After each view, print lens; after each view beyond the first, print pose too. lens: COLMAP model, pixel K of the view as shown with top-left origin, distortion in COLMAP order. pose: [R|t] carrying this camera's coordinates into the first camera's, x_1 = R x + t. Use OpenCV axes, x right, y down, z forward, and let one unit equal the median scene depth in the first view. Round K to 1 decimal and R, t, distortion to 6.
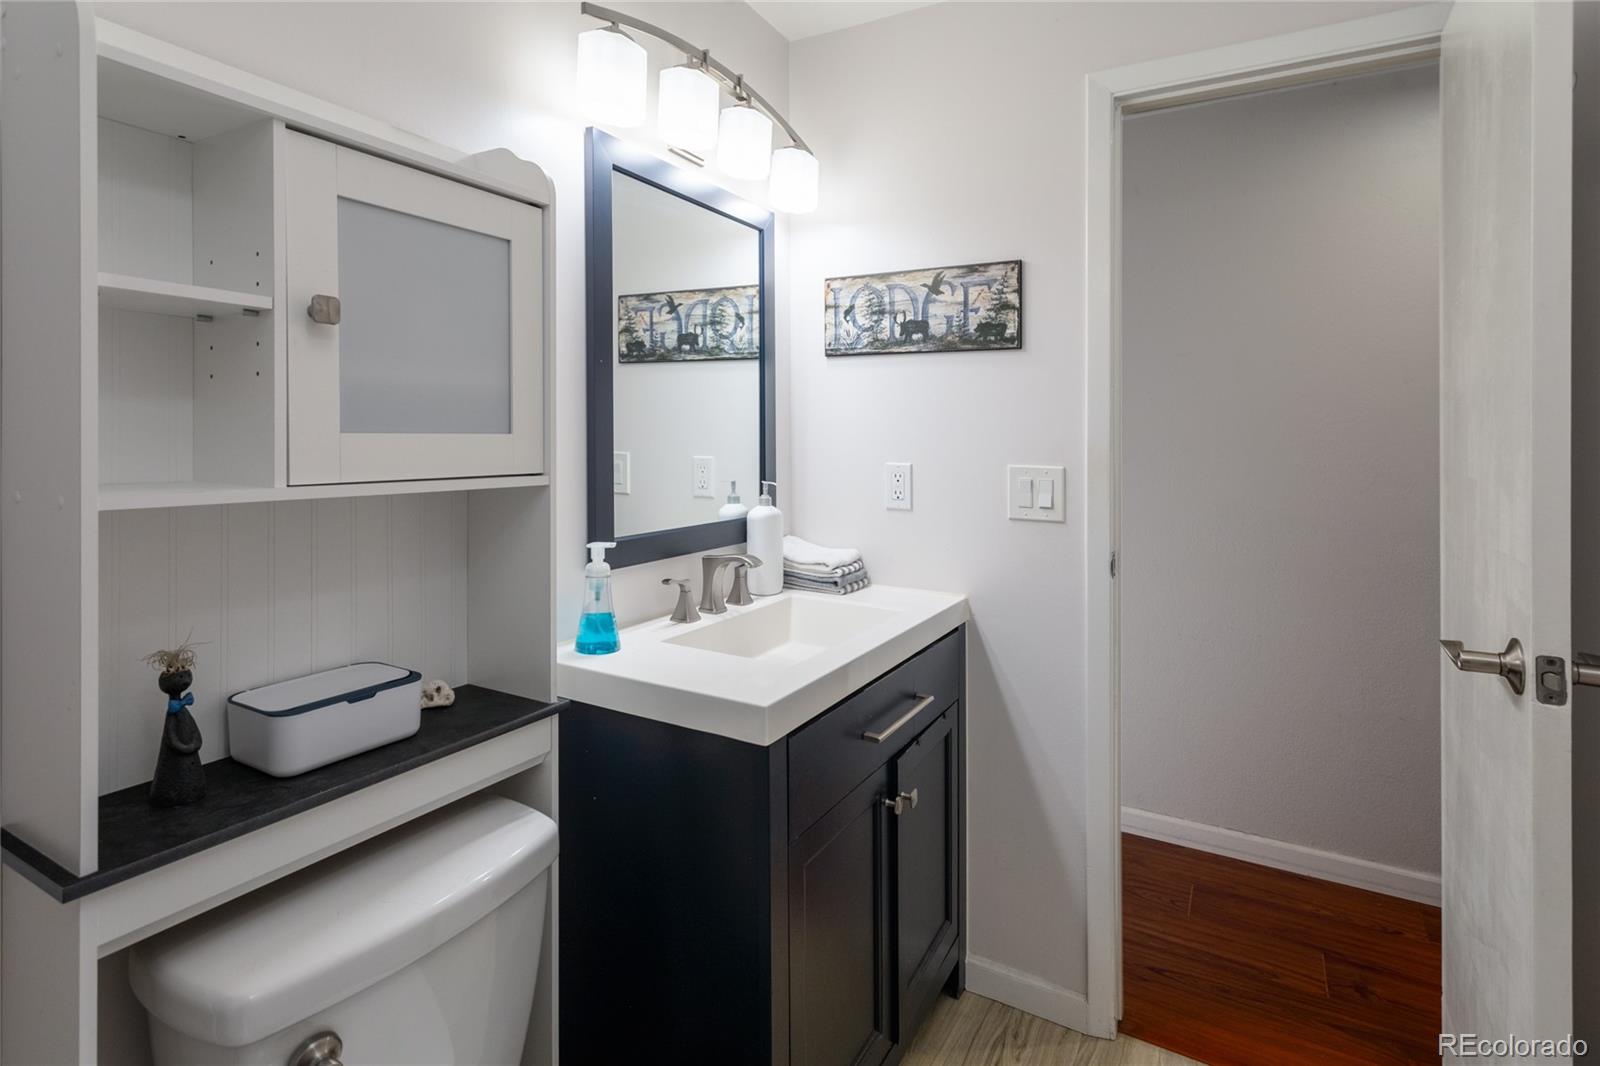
lens RADIAL K [[802.5, 0, 800.0], [0, 802.5, 533.0], [0, 0, 1]] dist [0.001080, 0.000701]
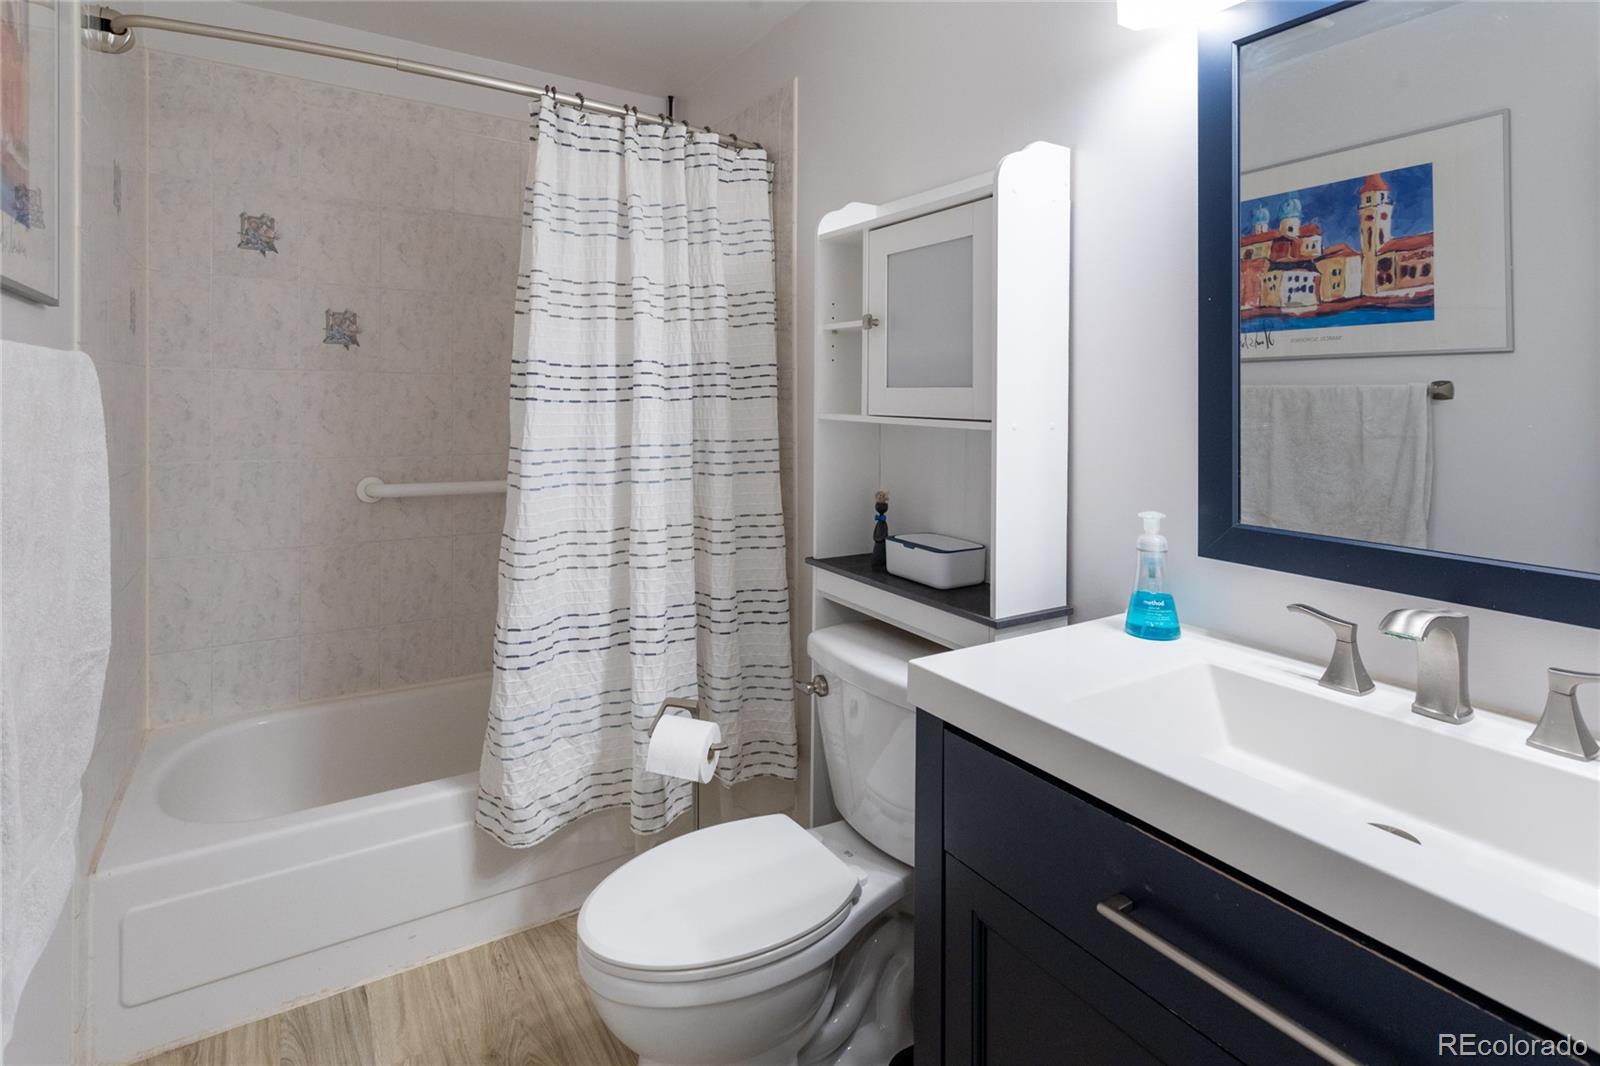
lens RADIAL K [[802.5, 0, 800.0], [0, 802.5, 533.0], [0, 0, 1]] dist [0.001080, 0.000701]
pose [[-0.474528, 0.138849, -0.869220, 0.990759], [-0.121507, 0.967695, 0.220913, -0.161328], [0.871814, 0.210446, -0.442328, 1.485075]]
